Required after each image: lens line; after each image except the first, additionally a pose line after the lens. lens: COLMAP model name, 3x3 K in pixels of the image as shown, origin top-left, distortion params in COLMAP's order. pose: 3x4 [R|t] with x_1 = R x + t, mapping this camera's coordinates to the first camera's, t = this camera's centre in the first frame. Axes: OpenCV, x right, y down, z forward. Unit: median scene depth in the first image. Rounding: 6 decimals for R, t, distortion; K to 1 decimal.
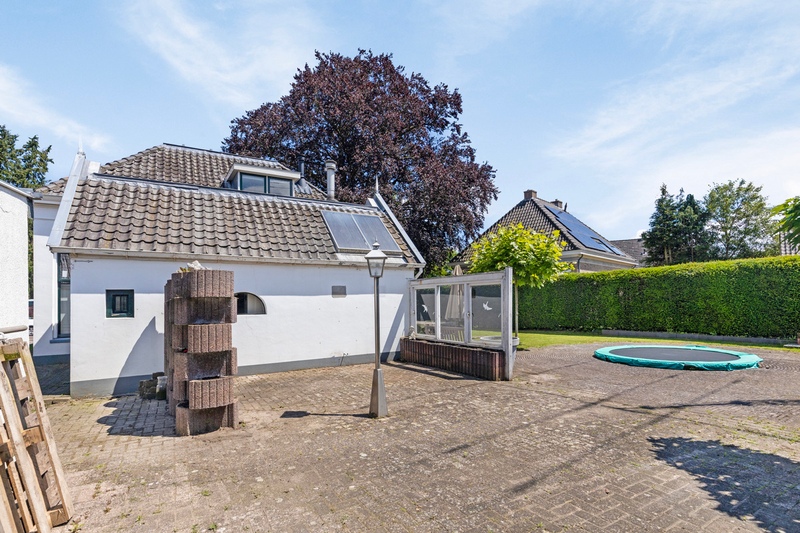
lens RADIAL K [[386.3, 0, 406.3], [0, 386.3, 293.7], [0, 0, 1]] dist [-0.001258, 0.000736]
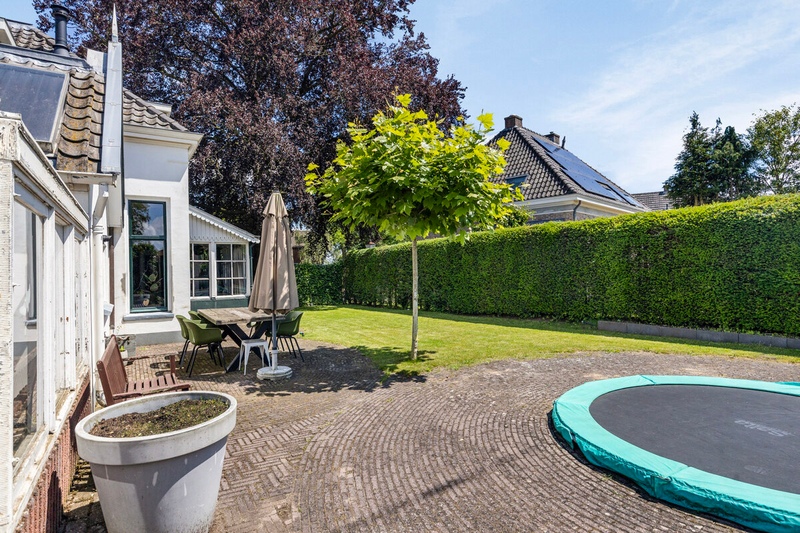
lens RADIAL K [[437.2, 0, 401.5], [0, 437.2, 267.8], [0, 0, 1]] dist [0.000758, -0.002180]
pose [[0.999954, -0.001128, 0.009574, 0.101597], [0.000965, 0.999855, 0.016984, 0.002531], [-0.009592, -0.016974, 0.999810, 0.174071]]
